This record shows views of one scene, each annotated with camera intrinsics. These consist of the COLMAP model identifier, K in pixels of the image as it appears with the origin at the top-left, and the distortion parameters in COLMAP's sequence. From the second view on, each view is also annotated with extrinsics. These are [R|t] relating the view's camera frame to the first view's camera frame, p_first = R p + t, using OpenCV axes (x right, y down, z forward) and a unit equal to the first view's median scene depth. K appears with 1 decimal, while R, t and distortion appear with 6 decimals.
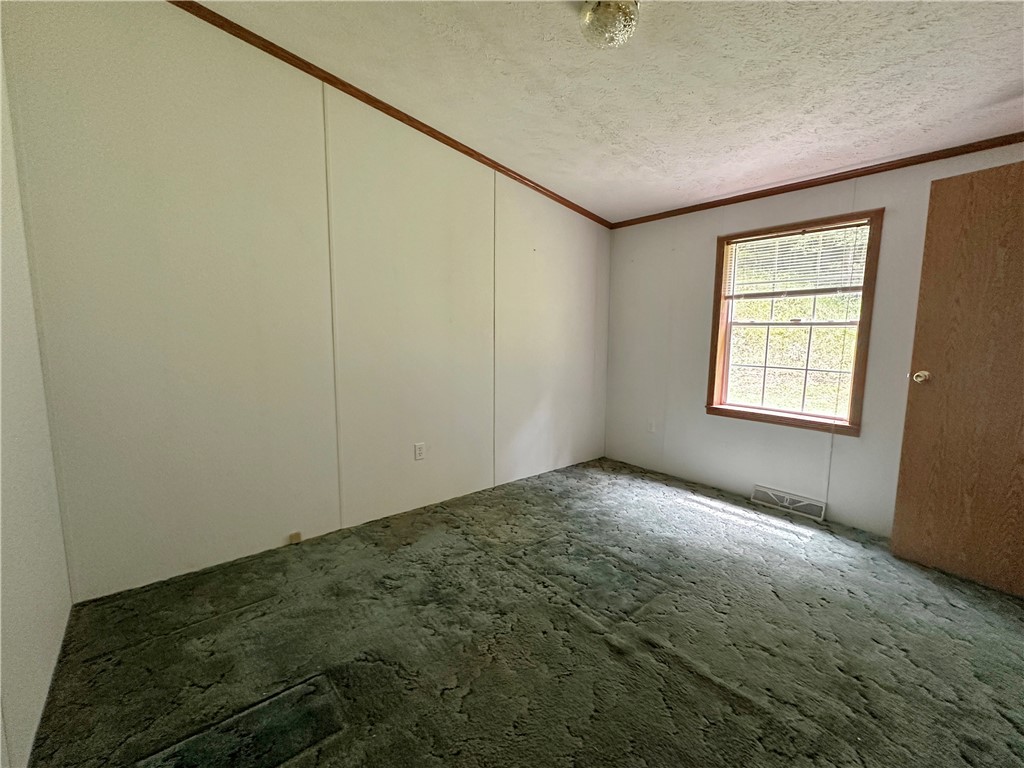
lens RADIAL K [[412.5, 0, 512.0], [0, 412.5, 384.0], [0, 0, 1]] dist [0.000217, -0.000051]
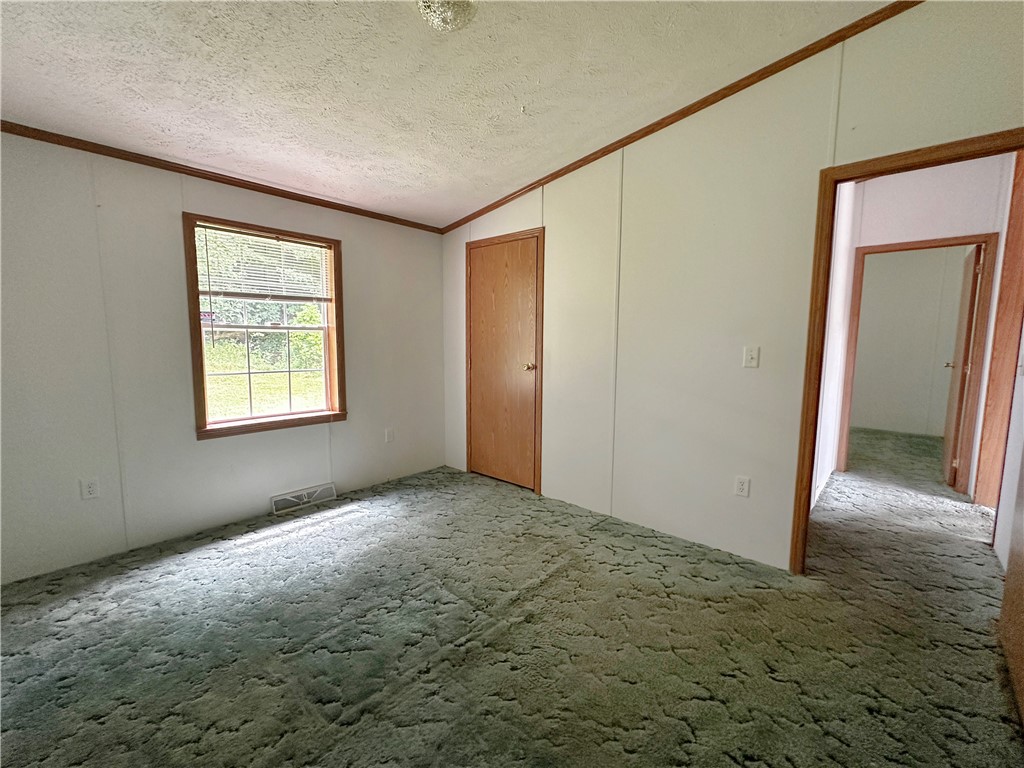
lens RADIAL K [[412.5, 0, 512.0], [0, 412.5, 384.0], [0, 0, 1]] dist [0.000217, -0.000051]
pose [[-0.106433, -0.109303, 0.988294, -0.387097], [0.118222, 0.985498, 0.121725, -0.063246], [-0.987267, 0.129793, -0.091968, 0.529639]]
